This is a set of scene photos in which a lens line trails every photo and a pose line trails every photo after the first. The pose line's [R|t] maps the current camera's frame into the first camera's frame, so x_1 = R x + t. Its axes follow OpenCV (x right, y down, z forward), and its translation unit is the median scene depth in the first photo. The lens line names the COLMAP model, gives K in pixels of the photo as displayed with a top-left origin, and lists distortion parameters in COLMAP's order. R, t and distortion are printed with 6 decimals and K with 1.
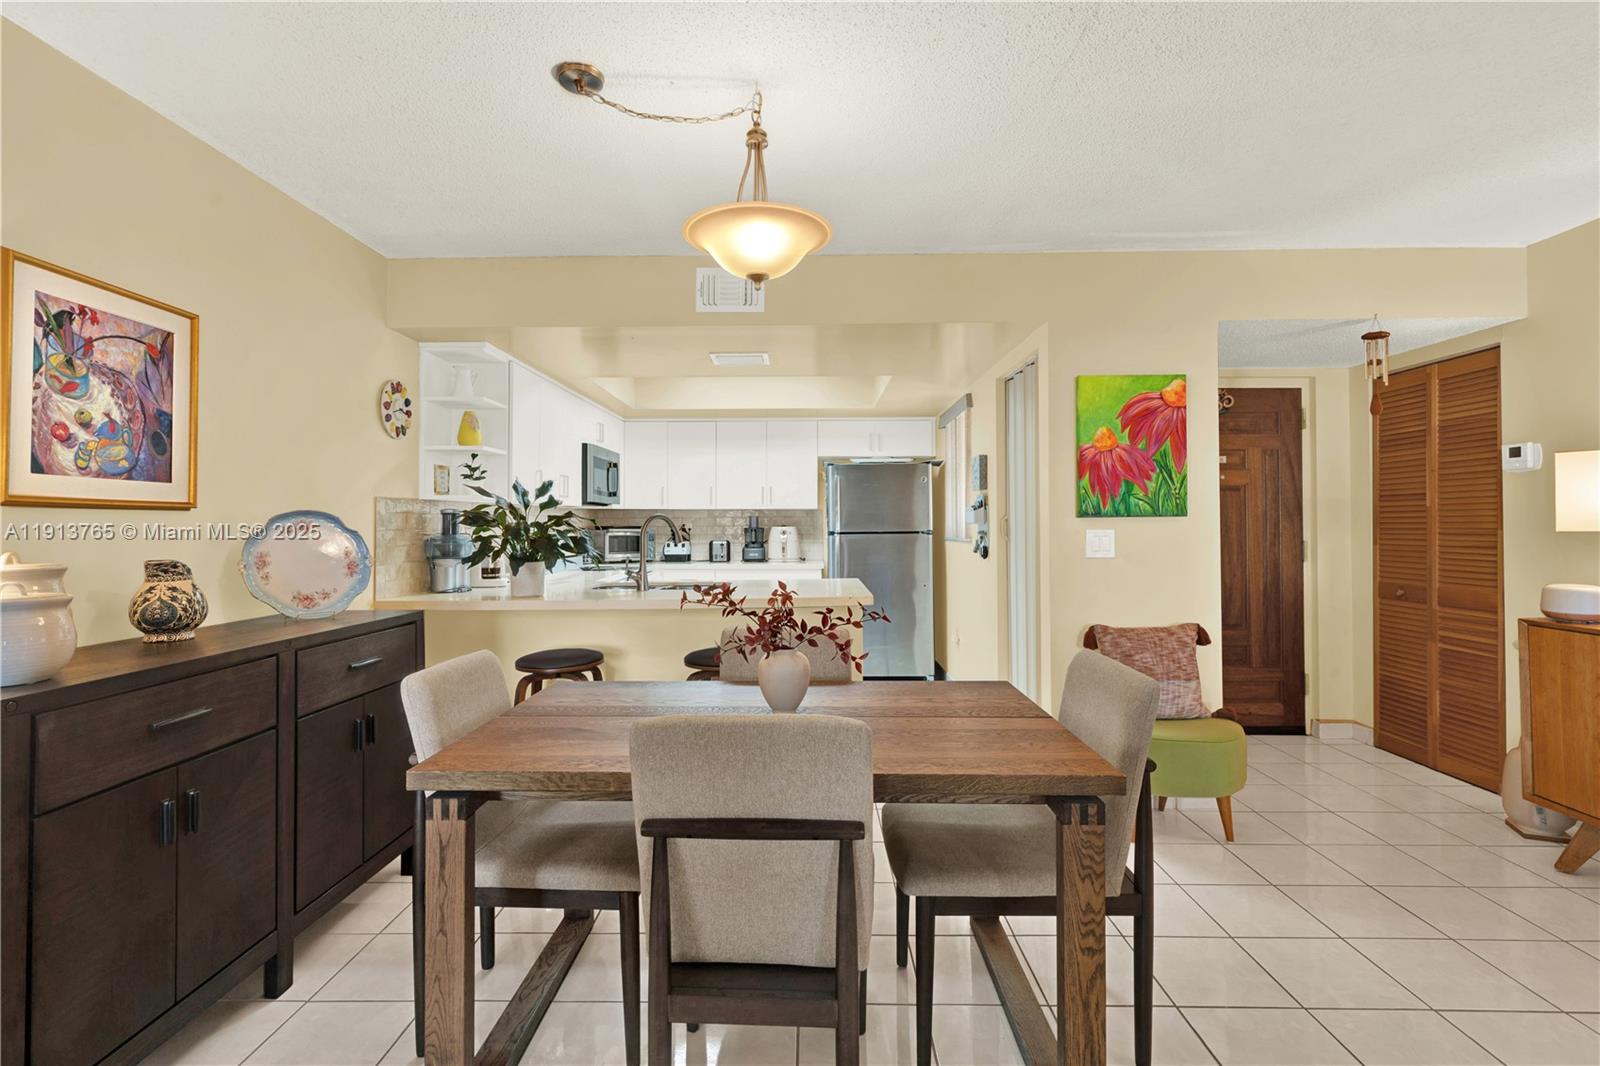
lens RADIAL K [[734.2, 0, 792.6], [0, 734.2, 519.0], [0, 0, 1]] dist [0.000264, 0.000053]
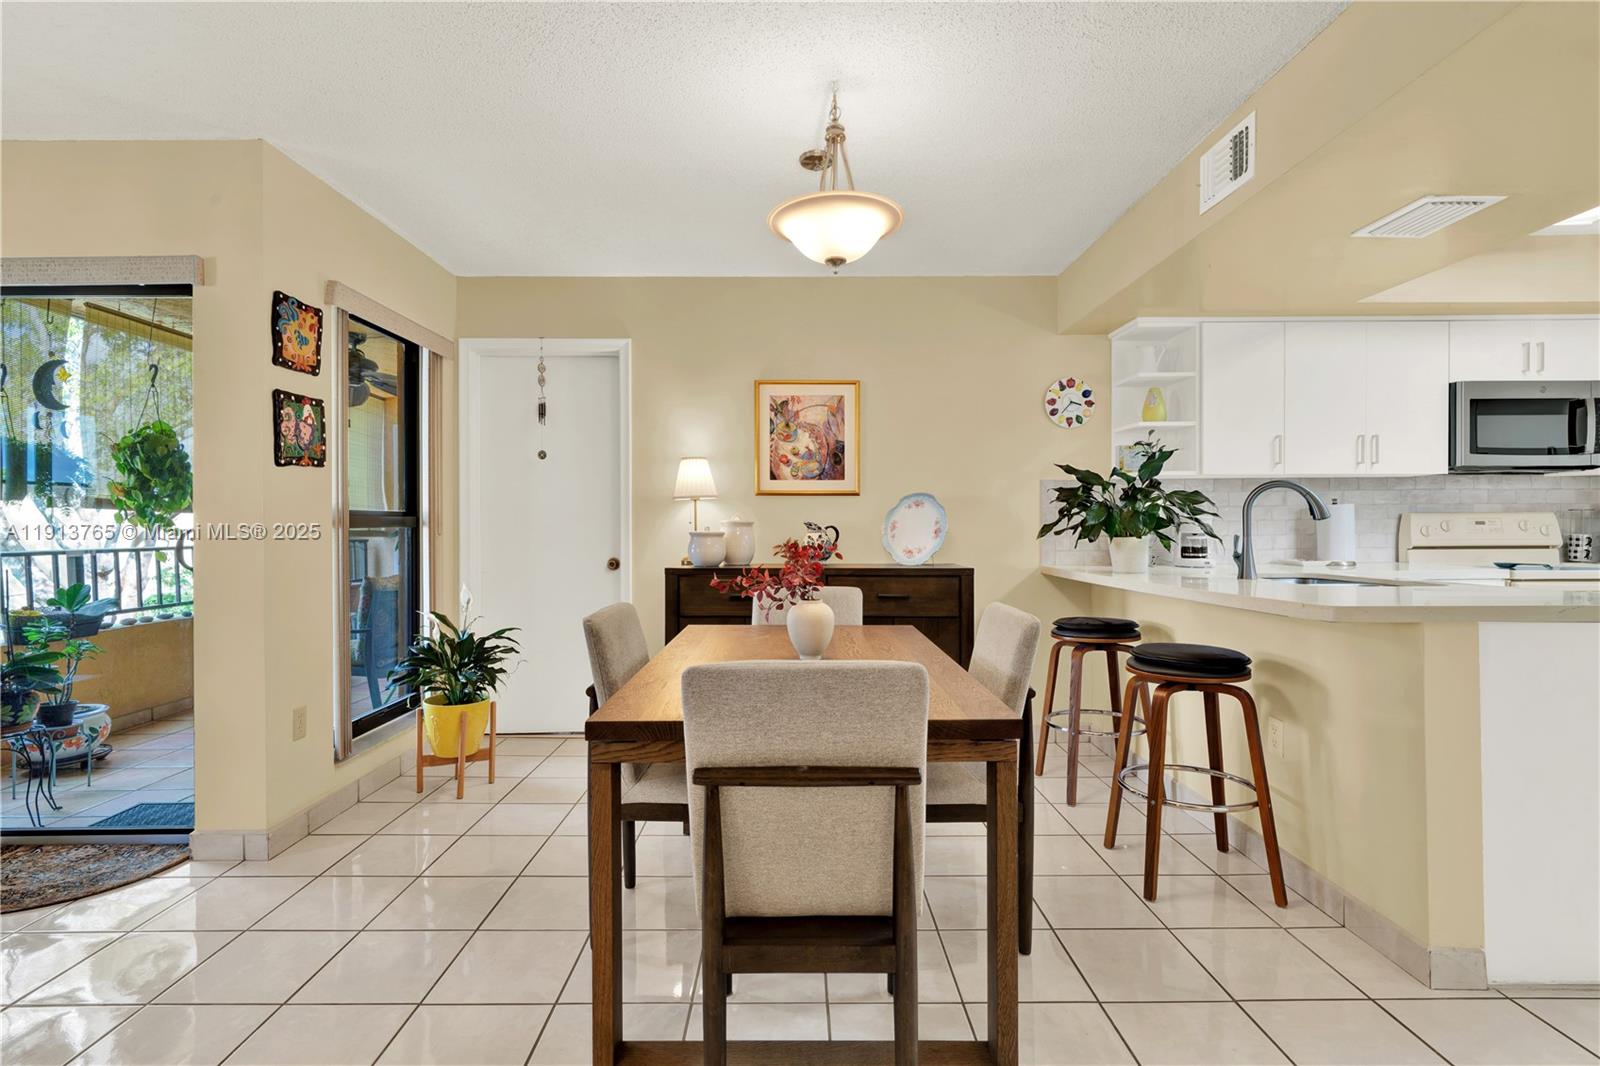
lens RADIAL K [[756.2, 0, 794.7], [0, 756.2, 527.2], [0, 0, 1]] dist [0.002528, 0.000076]
pose [[0.023733, 0.005689, -0.999702, 0.671279], [0.011035, 0.999921, 0.005953, 0.036051], [0.999657, -0.011173, 0.023669, 0.566823]]
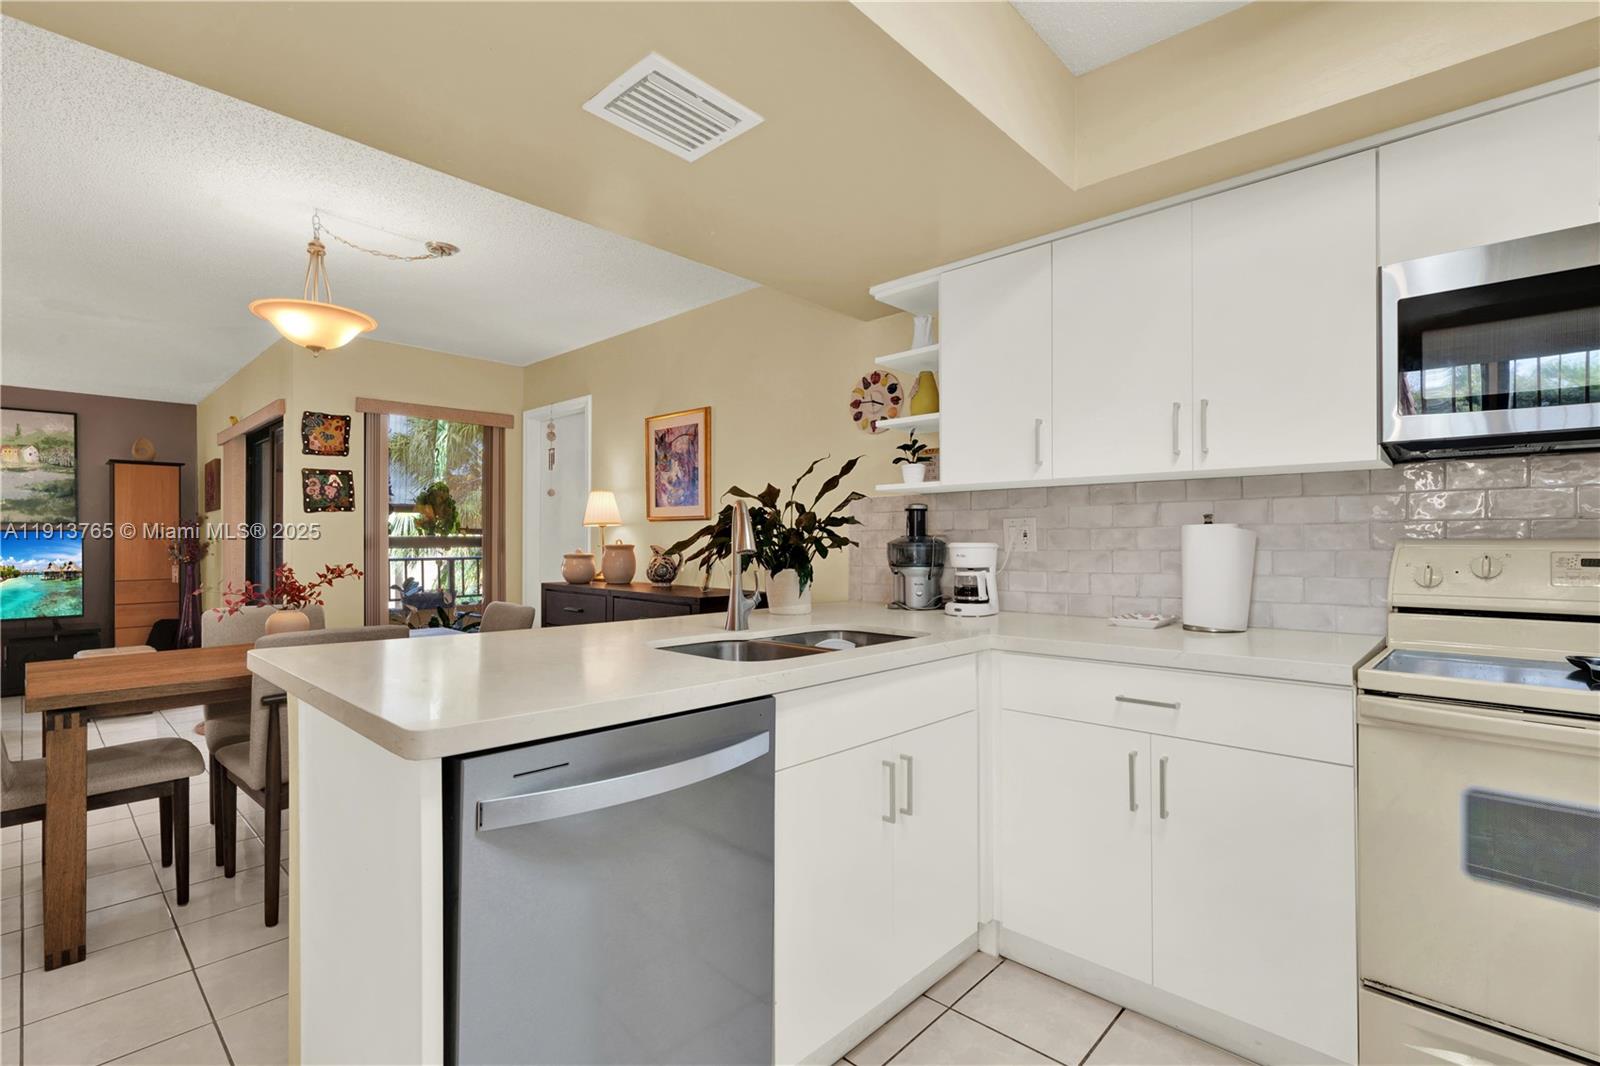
lens RADIAL K [[730.7, 0, 795.4], [0, 730.7, 539.6], [0, 0, 1]] dist [0.001625, 0.000501]
pose [[-0.670080, 0.003031, -0.742282, 0.233081], [0.007709, 0.999966, -0.002876, 0.029197], [0.742249, -0.007649, -0.670081, 1.627962]]
